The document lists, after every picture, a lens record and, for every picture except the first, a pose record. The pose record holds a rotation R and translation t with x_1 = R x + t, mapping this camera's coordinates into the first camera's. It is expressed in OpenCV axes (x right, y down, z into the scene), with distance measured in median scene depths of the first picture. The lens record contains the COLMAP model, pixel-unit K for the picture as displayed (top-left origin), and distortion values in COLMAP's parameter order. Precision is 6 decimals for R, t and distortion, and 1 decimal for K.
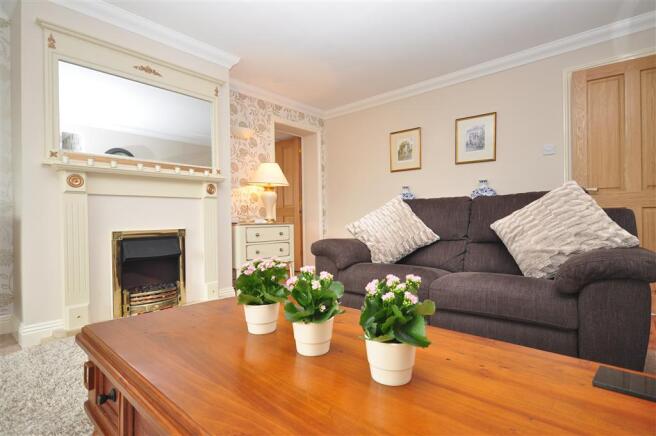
lens RADIAL K [[335.6, 0, 331.9], [0, 335.6, 217.2], [0, 0, 1]] dist [0.043516, 0.001013]
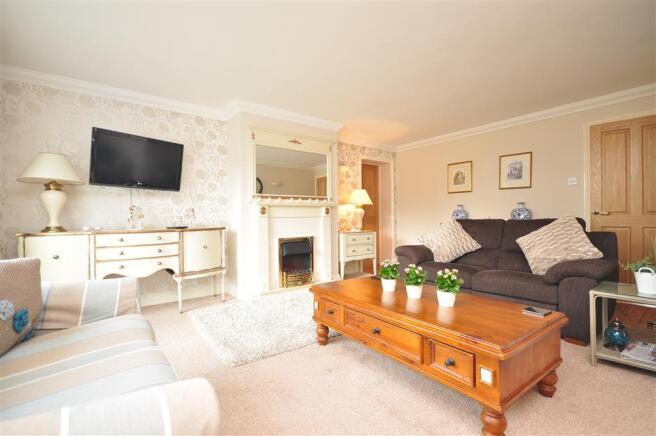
lens RADIAL K [[303.1, 0, 333.1], [0, 303.1, 218.8], [0, 0, 1]] dist [0.034067, 0.000502]
pose [[0.982203, 0.005462, -0.187741, -0.069752], [-0.003229, 0.999920, 0.012200, -0.068723], [0.187793, -0.011377, 0.982143, -0.417101]]
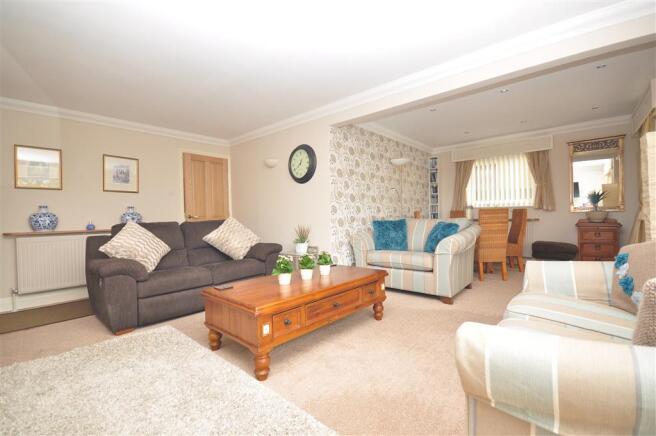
lens RADIAL K [[289.8, 0, 331.3], [0, 289.8, 215.7], [0, 0, 1]] dist [0.002709, 0.000177]
pose [[0.008326, 0.004496, 0.999955, -0.872657], [0.018728, 0.999814, -0.004651, -0.063304], [-0.999790, 0.018766, 0.008240, 0.229377]]
